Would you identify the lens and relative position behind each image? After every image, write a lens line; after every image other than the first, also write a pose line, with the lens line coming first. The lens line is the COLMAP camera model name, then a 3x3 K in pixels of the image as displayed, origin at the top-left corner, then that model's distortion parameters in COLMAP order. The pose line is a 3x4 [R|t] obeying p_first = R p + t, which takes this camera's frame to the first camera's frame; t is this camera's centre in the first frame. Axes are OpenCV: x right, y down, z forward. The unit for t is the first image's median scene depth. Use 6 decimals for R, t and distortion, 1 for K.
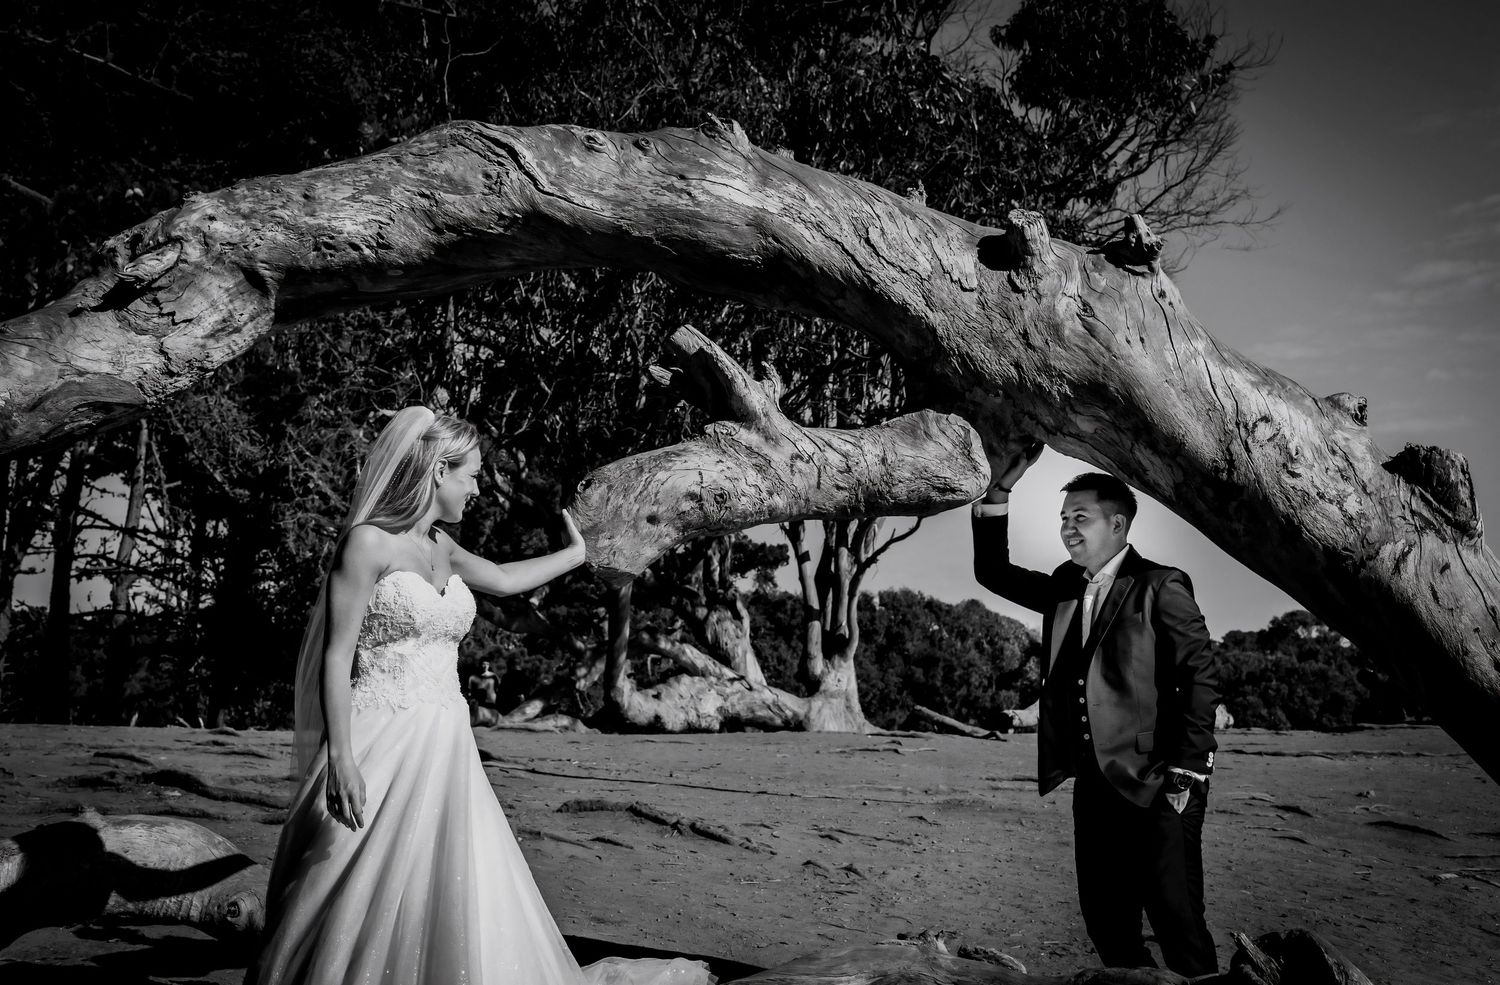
lens RADIAL K [[2231.3, 0, 782.2], [0, 2231.3, 470.2], [0, 0, 1]] dist [0.020524, -0.049600]
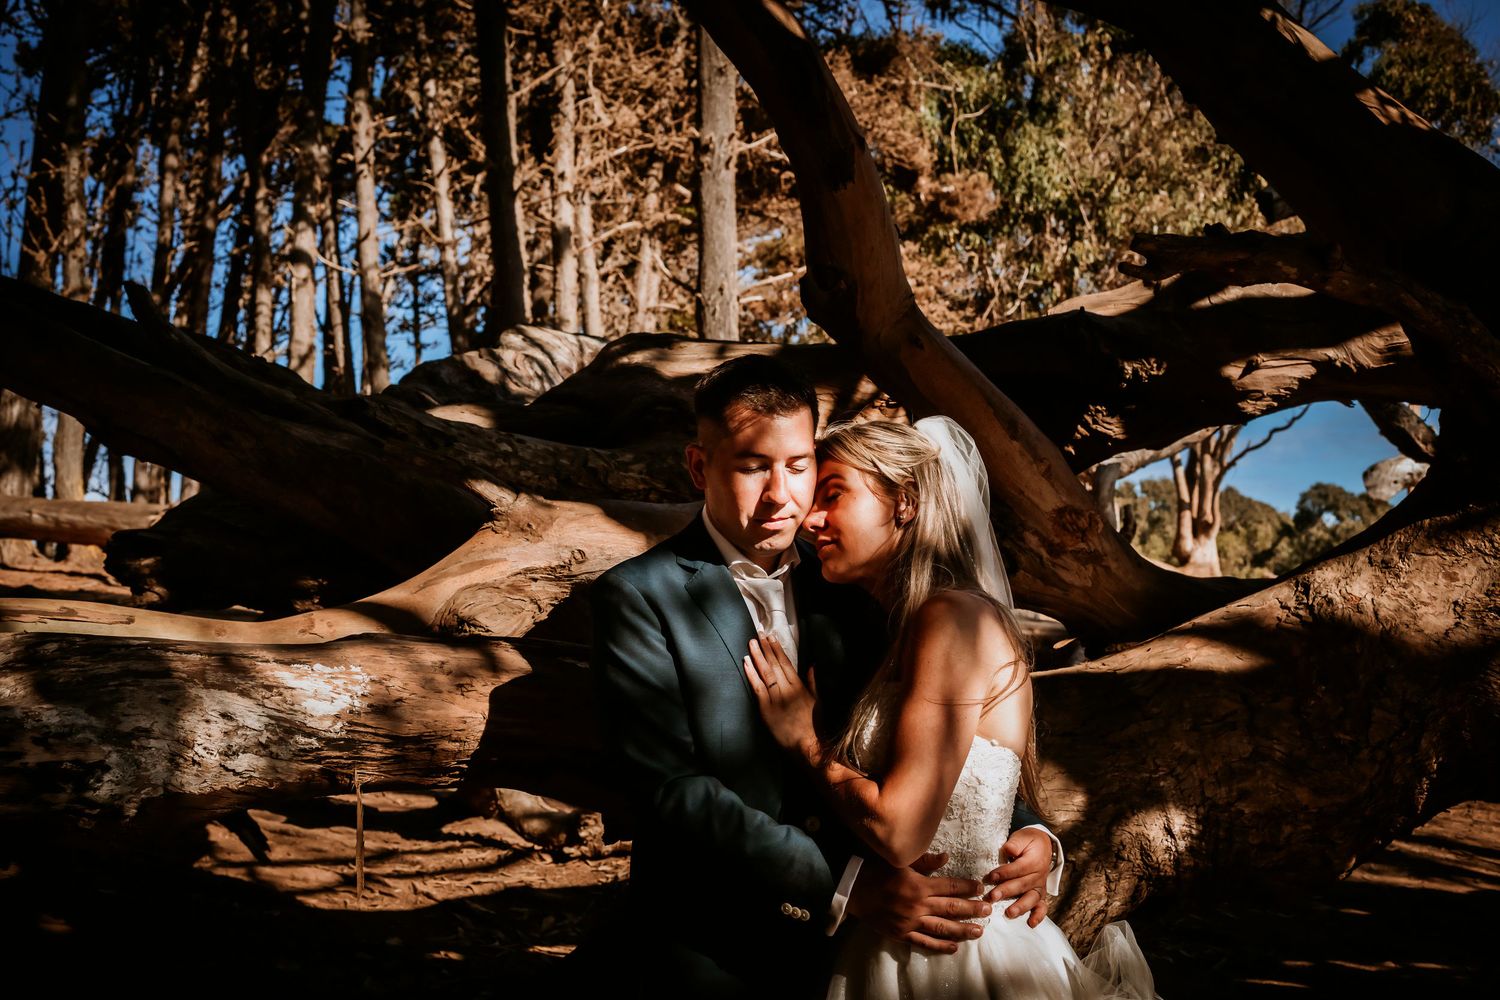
lens RADIAL K [[2158.2, 0, 750.0], [0, 2158.2, 500.0], [0, 0, 1]] dist [0.018751, -0.101453]
pose [[0.993090, -0.013888, -0.116532, -0.092609], [0.021258, 0.997835, 0.062244, -0.023933], [0.115415, -0.064291, 0.991235, -0.299762]]
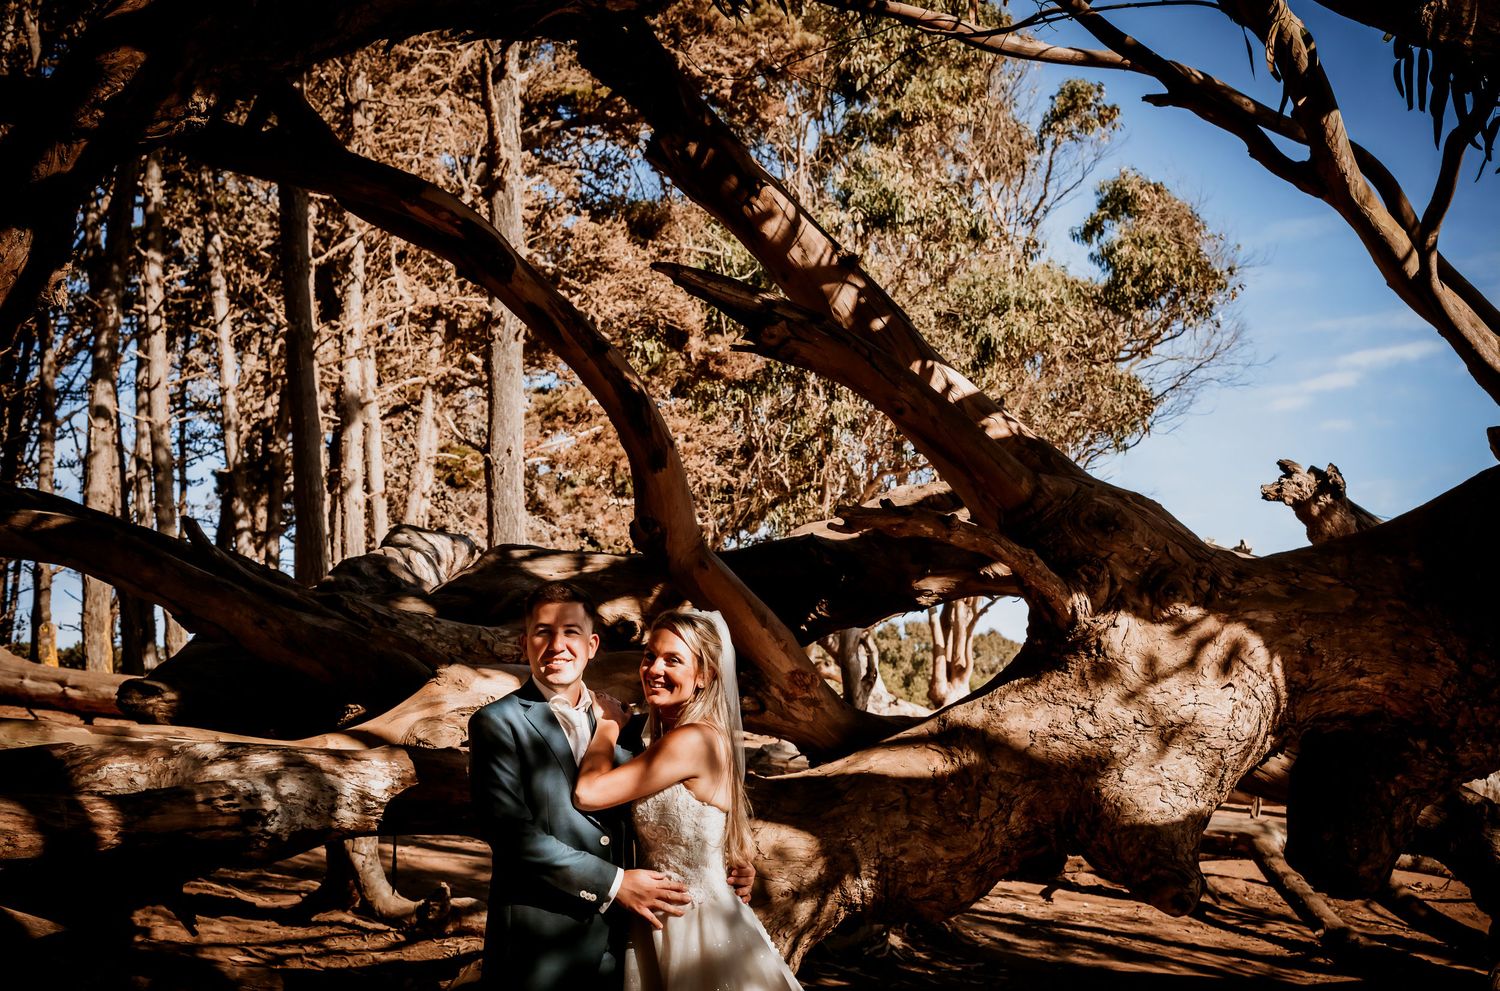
lens RADIAL K [[2231.3, 0, 782.2], [0, 2231.3, 473.2], [0, 0, 1]] dist [0.020524, -0.049600]
pose [[0.999966, -0.004997, 0.006623, -0.091573], [0.005063, 0.999938, -0.009894, -0.031378], [-0.006573, 0.009927, 0.999929, -0.378073]]
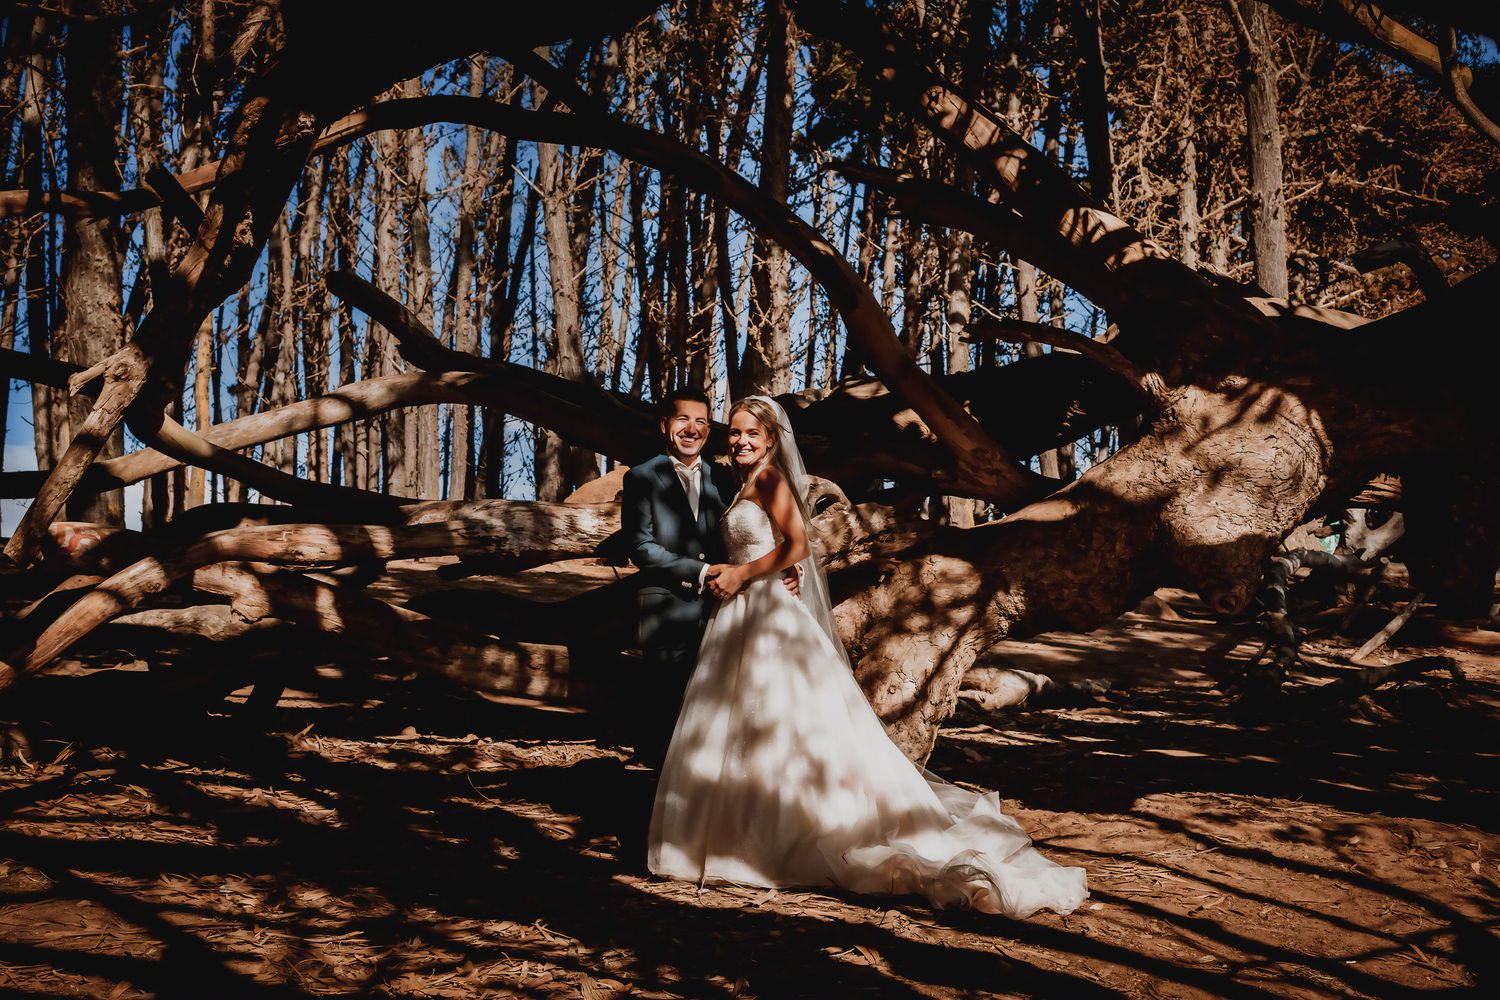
lens RADIAL K [[2158.2, 0, 750.0], [0, 2158.2, 500.0], [0, 0, 1]] dist [0.018751, -0.101453]
pose [[0.882014, -0.057235, -0.467734, 0.011335], [0.079111, 0.996493, 0.027243, -0.018507], [0.464534, -0.061032, 0.883449, -0.424393]]
